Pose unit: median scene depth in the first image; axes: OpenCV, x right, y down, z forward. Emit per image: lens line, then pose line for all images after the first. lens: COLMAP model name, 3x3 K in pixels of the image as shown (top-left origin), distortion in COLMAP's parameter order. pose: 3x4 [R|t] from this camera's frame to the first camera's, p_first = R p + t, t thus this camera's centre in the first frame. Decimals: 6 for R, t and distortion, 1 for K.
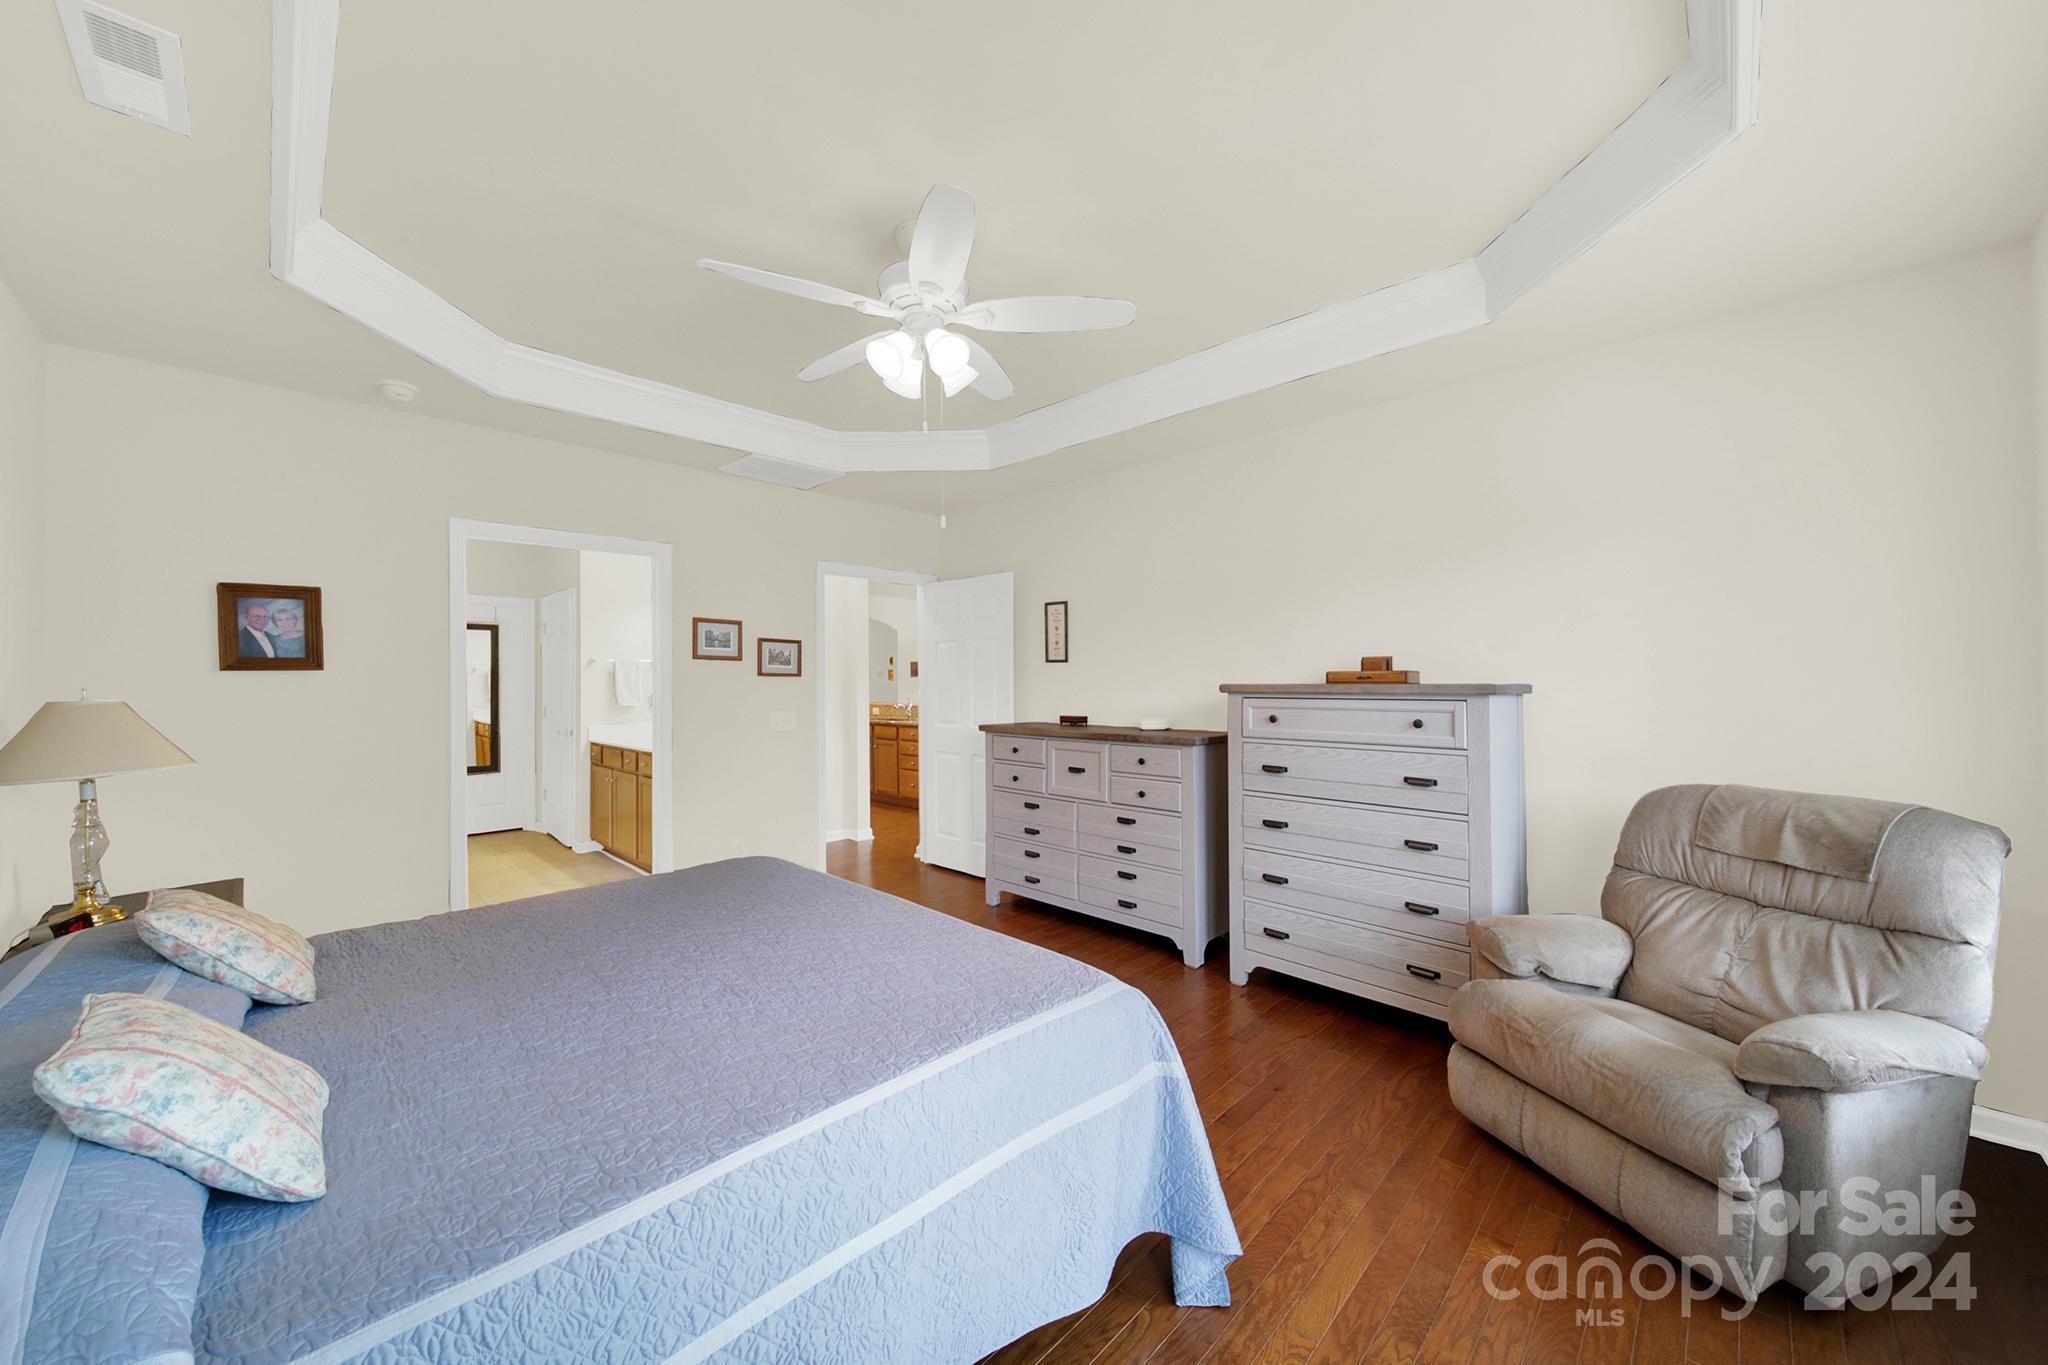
lens RADIAL K [[738.5, 0, 1024.1], [0, 738.5, 681.1], [0, 0, 1]] dist [0.000090, 0.000028]
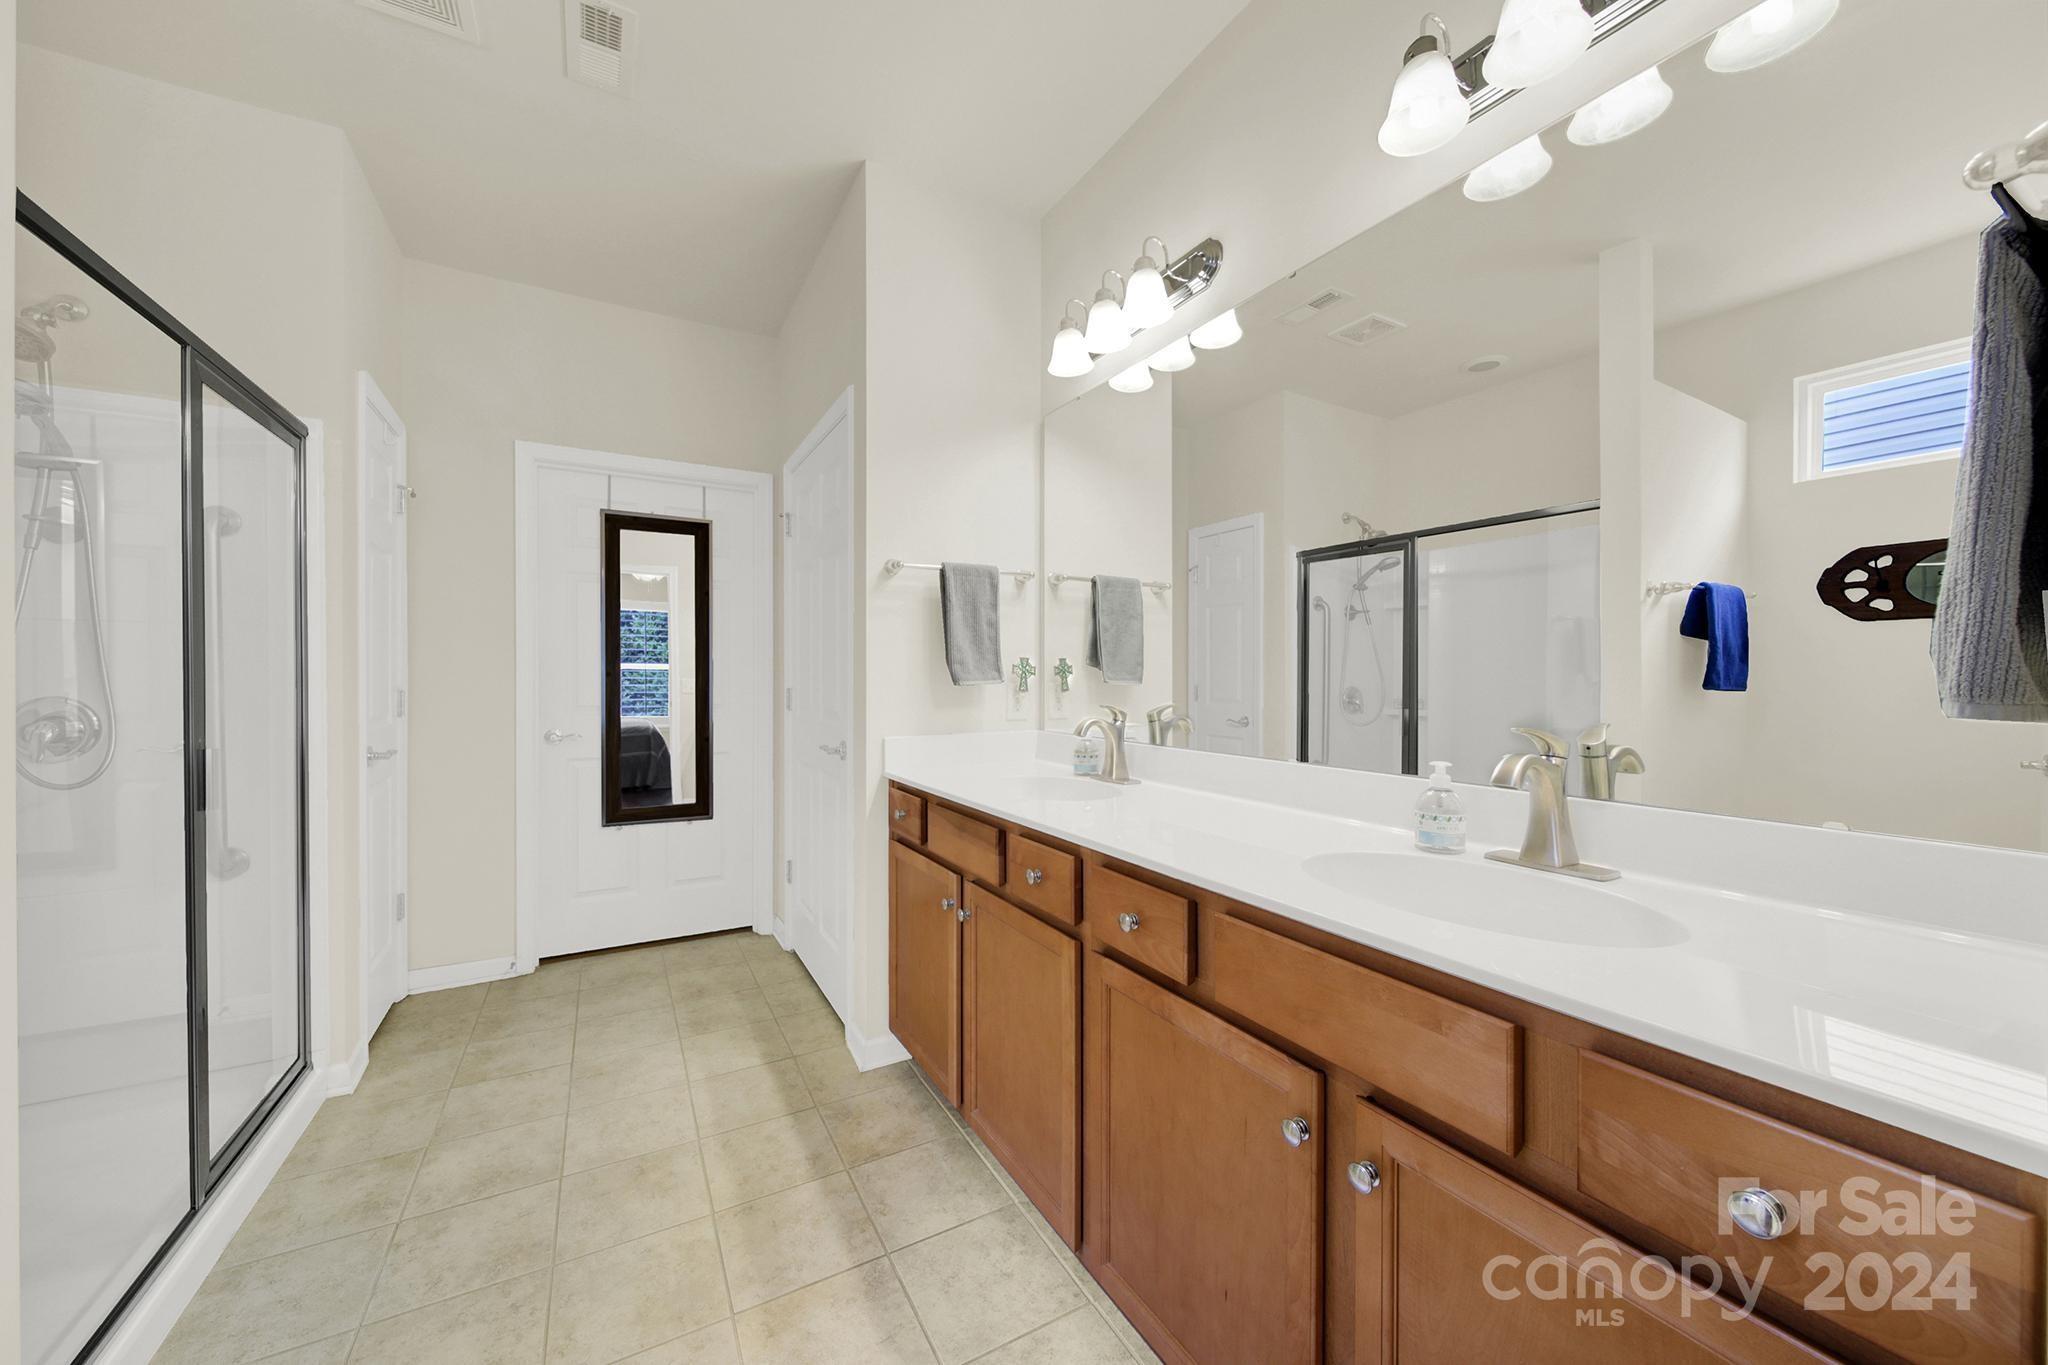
lens RADIAL K [[738.5, 0, 1025.0], [0, 738.5, 682.7], [0, 0, 1]] dist [0.000090, 0.000028]
pose [[0.960226, 0.004207, -0.279191, -0.398646], [-0.003875, 0.999991, 0.001743, 0.030949], [0.279196, -0.000592, 0.960234, 0.630769]]
